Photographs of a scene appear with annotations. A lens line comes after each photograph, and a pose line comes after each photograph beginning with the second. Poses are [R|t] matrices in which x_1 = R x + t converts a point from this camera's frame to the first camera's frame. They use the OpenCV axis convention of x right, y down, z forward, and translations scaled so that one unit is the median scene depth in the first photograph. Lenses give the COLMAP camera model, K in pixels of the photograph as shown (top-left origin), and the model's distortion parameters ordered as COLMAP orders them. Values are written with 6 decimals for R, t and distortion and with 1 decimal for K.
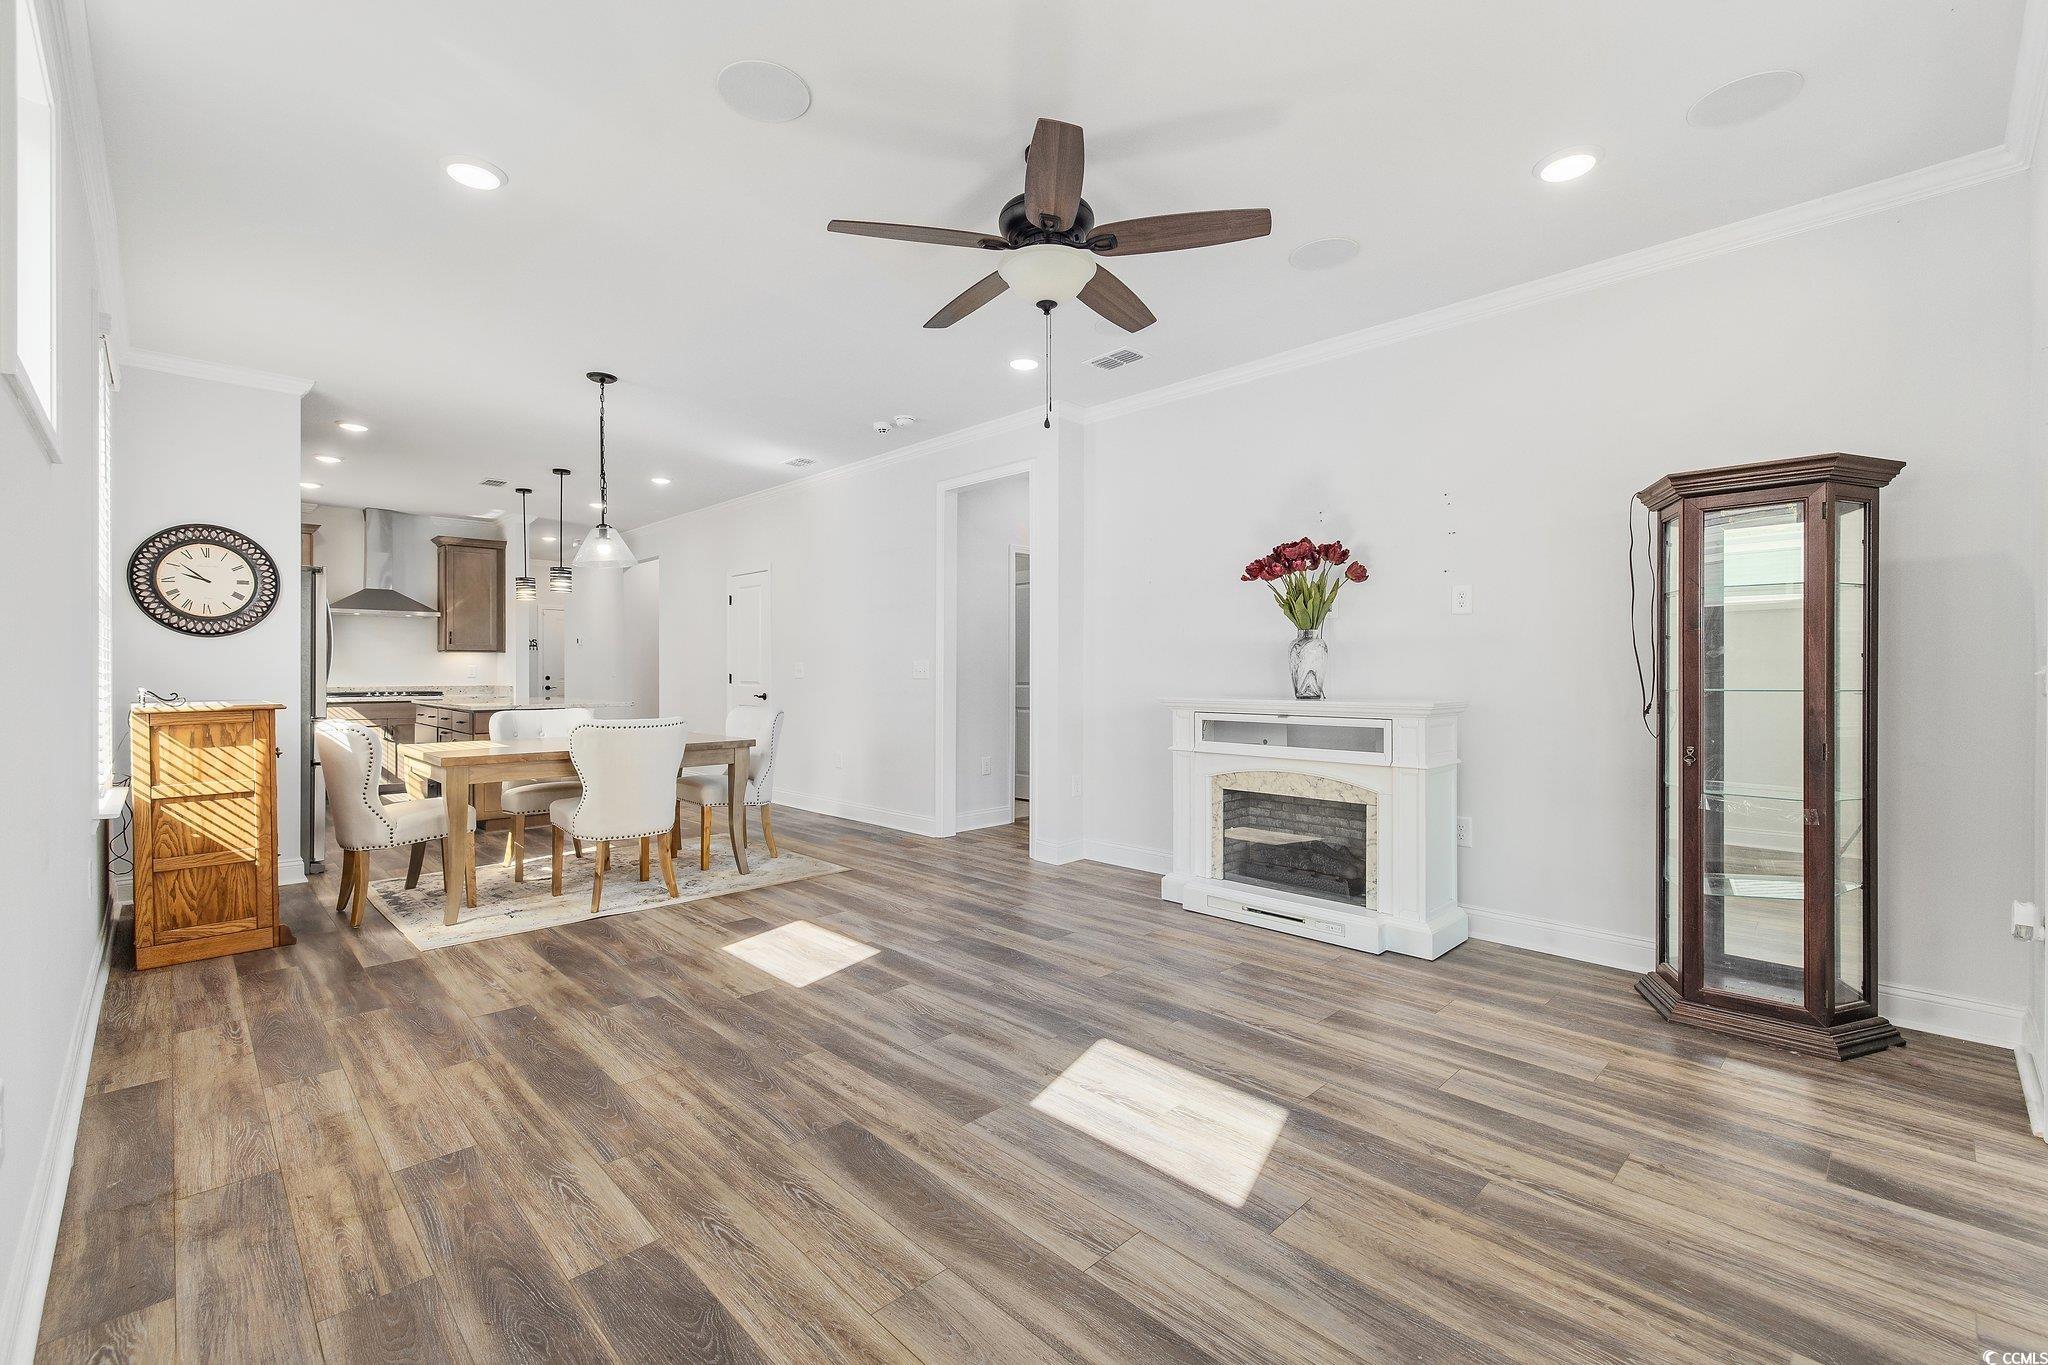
lens RADIAL K [[869.2, 0, 1007.5], [0, 869.2, 675.2], [0, 0, 1]] dist [0.000120, -0.000089]
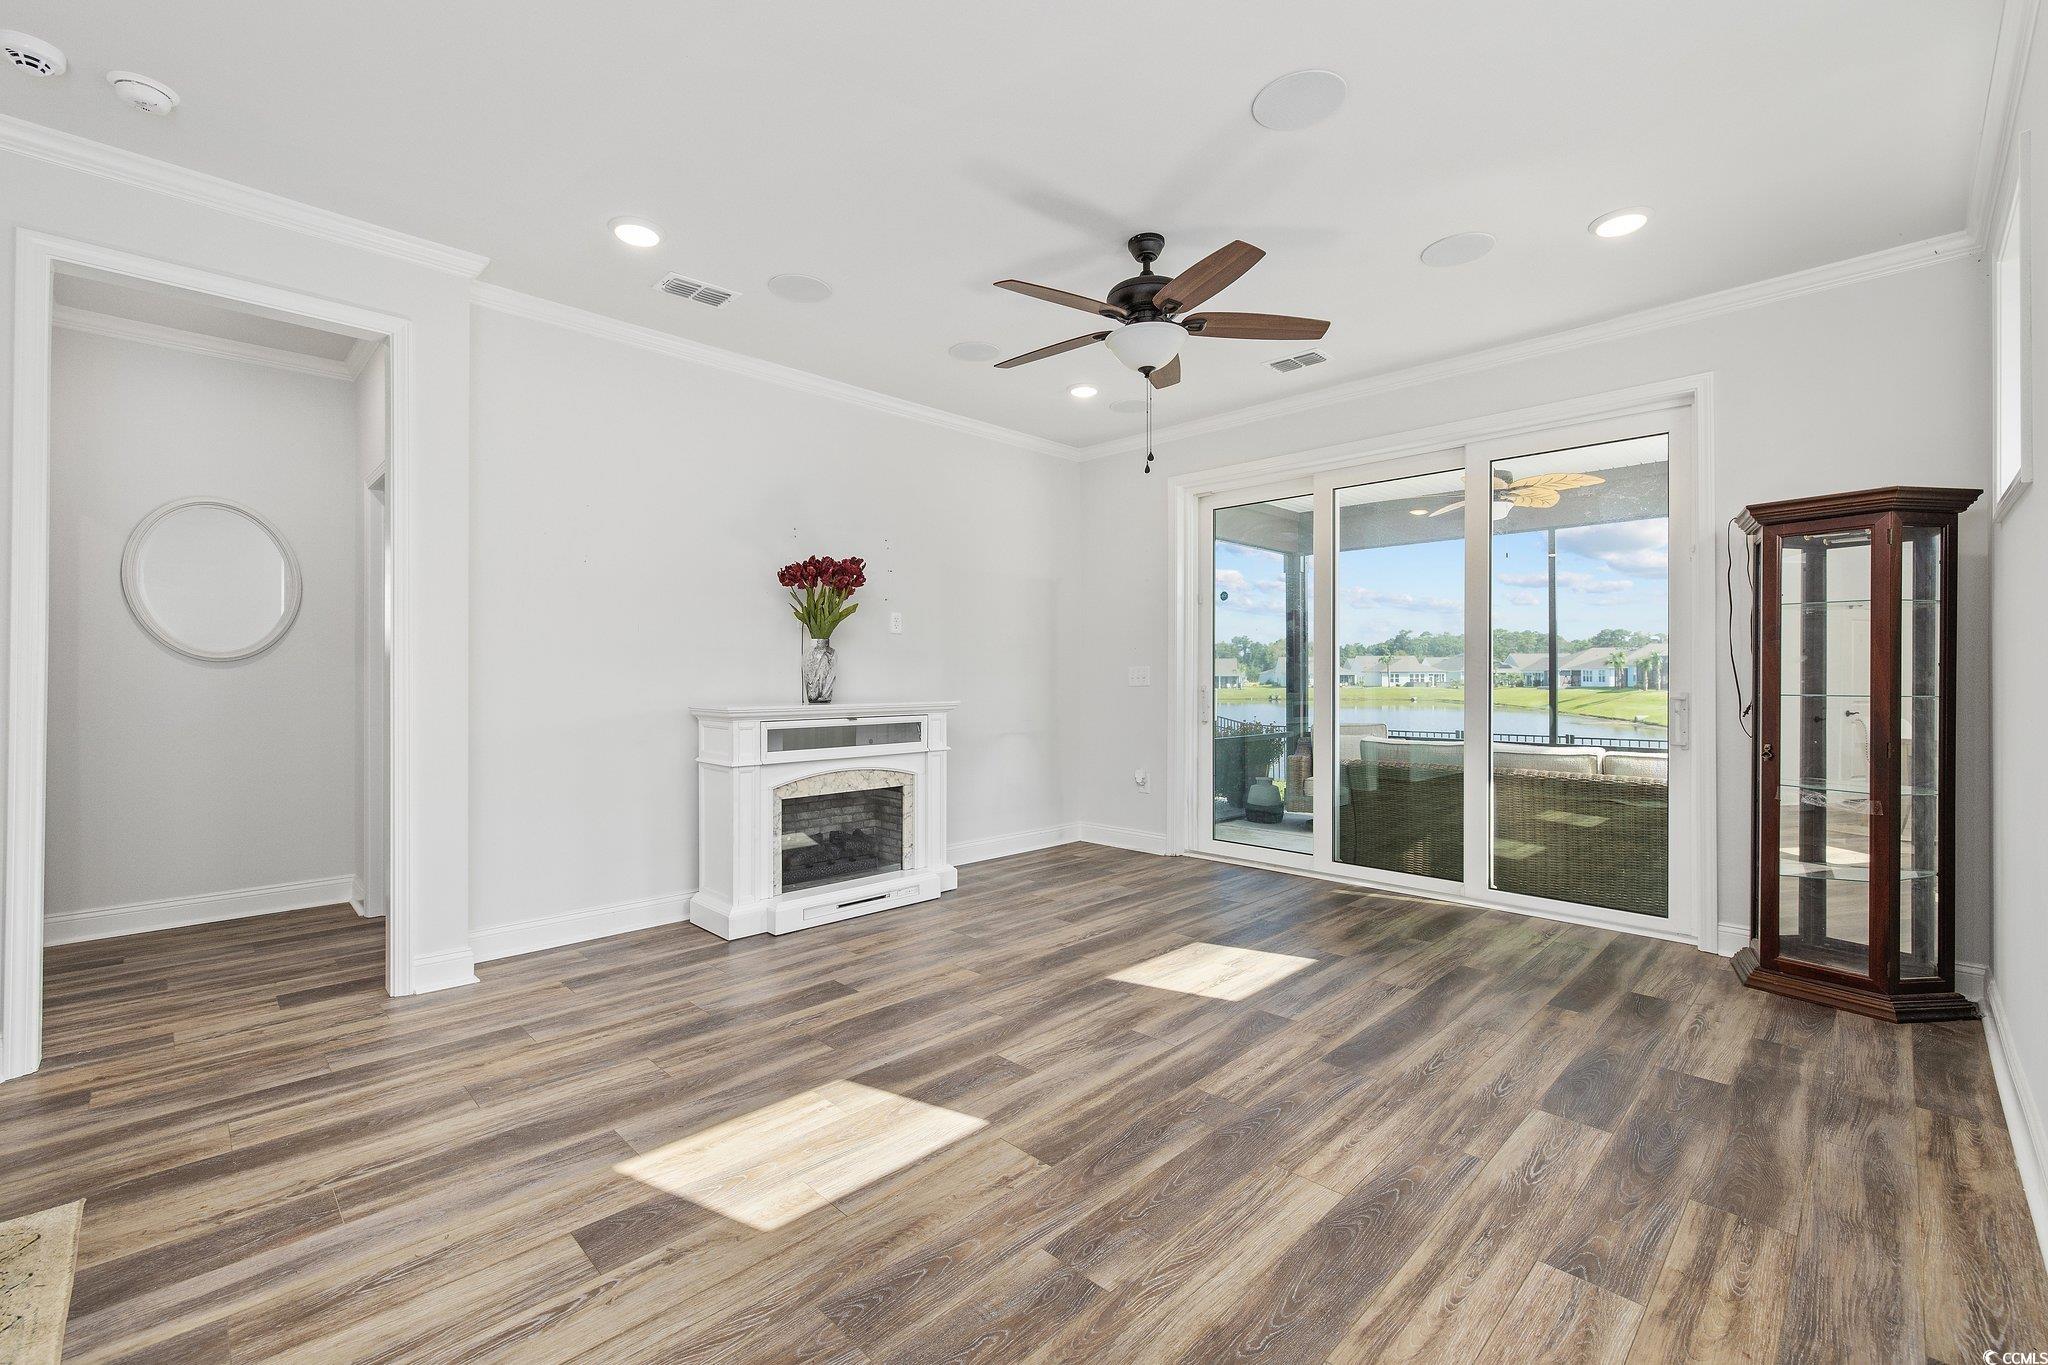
lens RADIAL K [[869.2, 0, 1006.5], [0, 869.2, 672.4], [0, 0, 1]] dist [0.000120, -0.000089]
pose [[-0.007383, 0.003607, 0.999966, -1.043877], [0.005875, 0.999976, -0.003563, -0.007806], [-0.999955, 0.005849, -0.007404, 1.101388]]
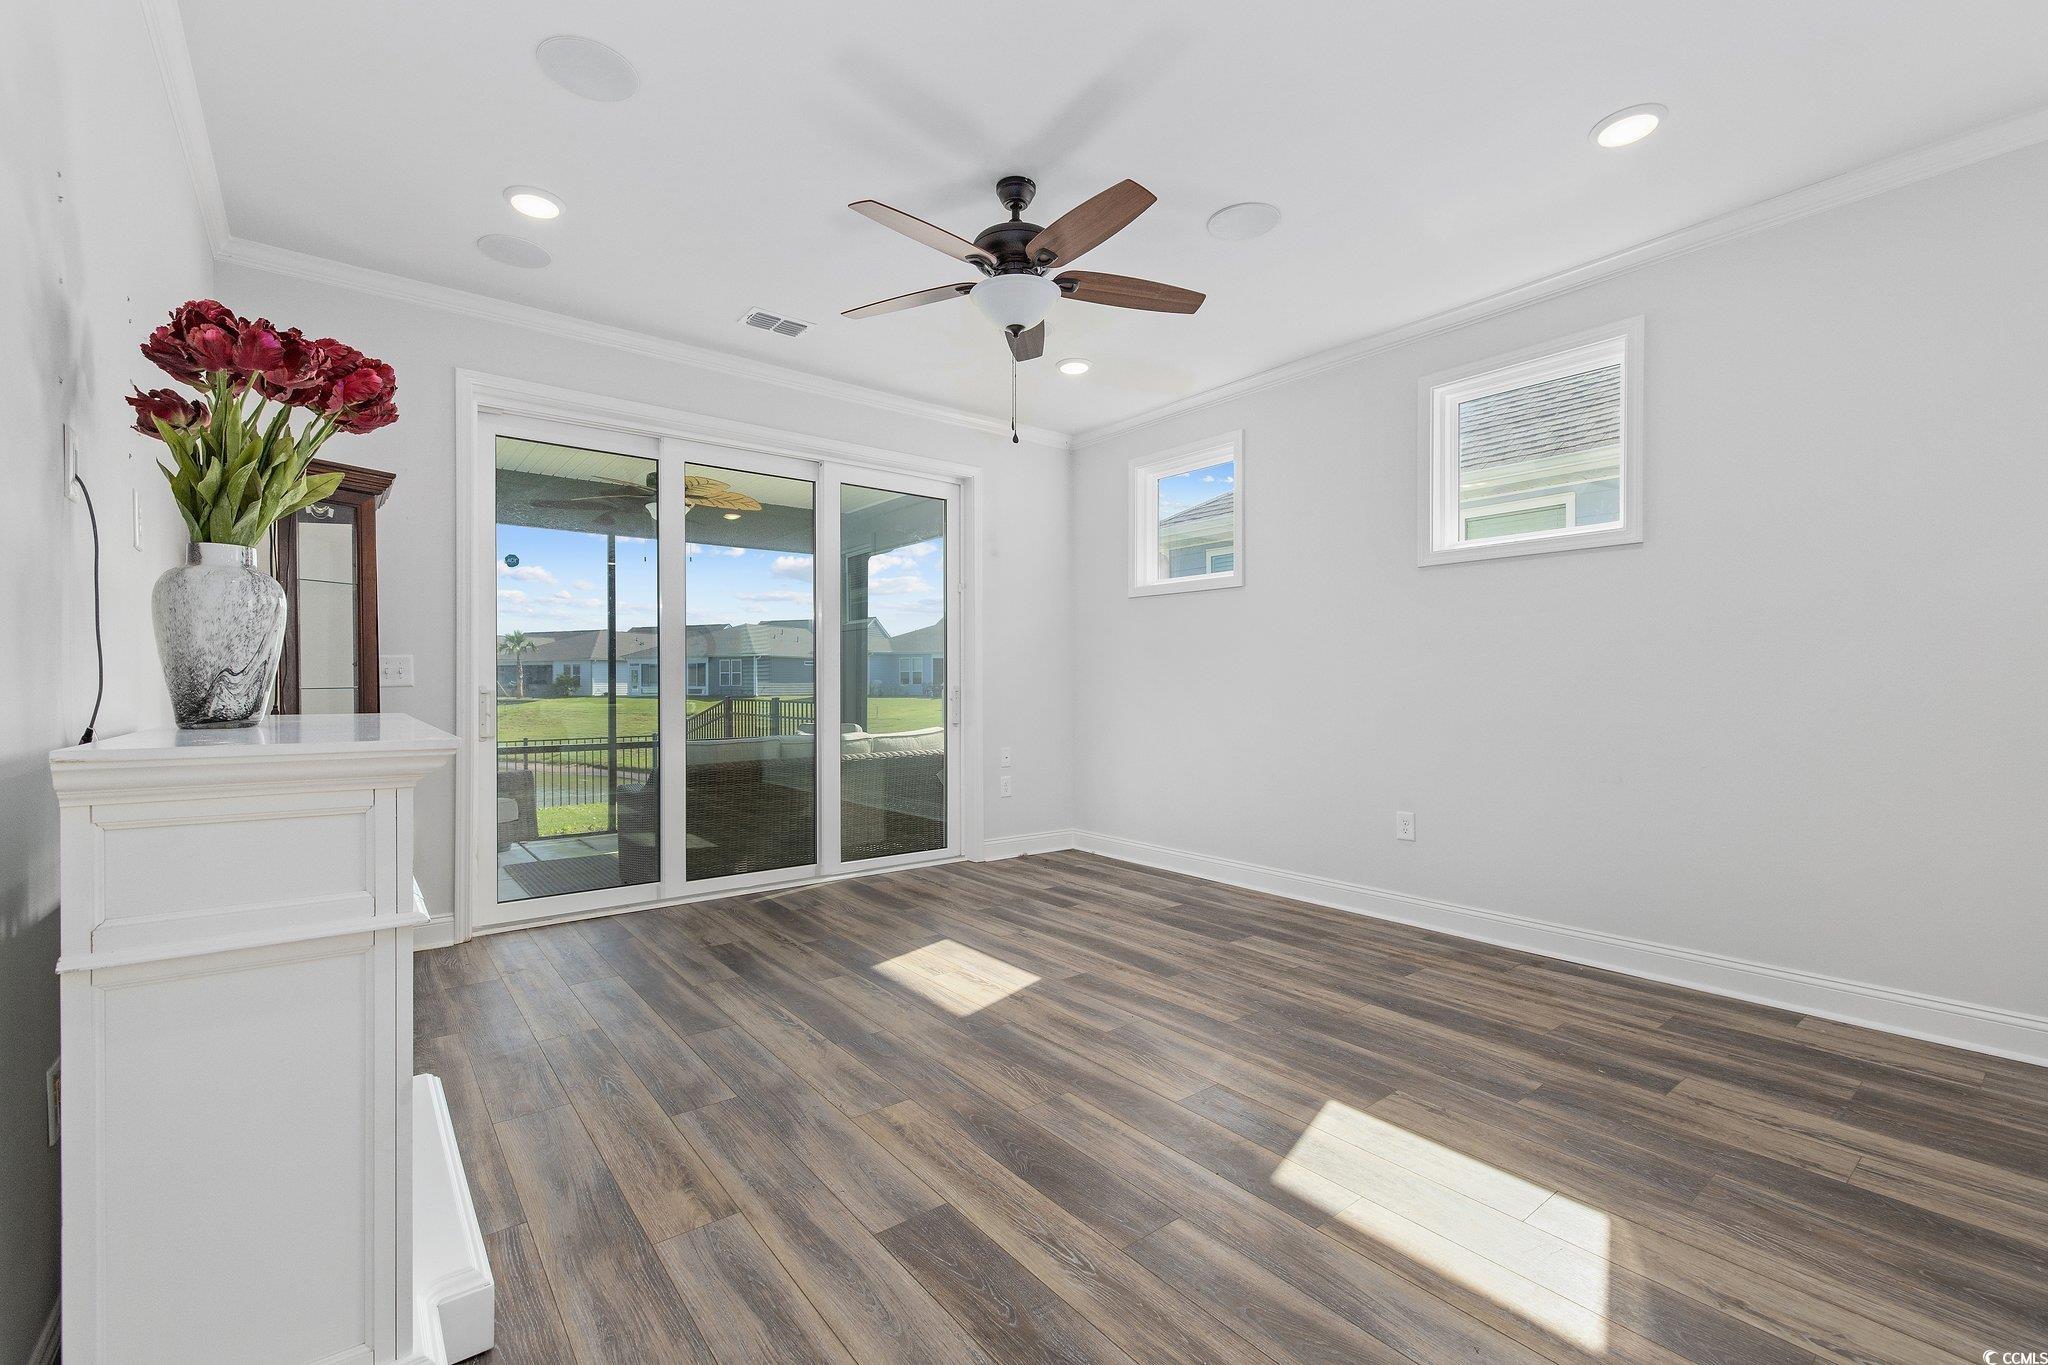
lens RADIAL K [[869.2, 0, 1006.0], [0, 869.2, 691.5], [0, 0, 1]] dist [0.000120, -0.000089]
pose [[-0.994782, 0.000175, 0.102024, -0.048737], [0.001632, 0.999898, 0.014194, 0.008167], [-0.102011, 0.014286, -0.994681, 1.904720]]
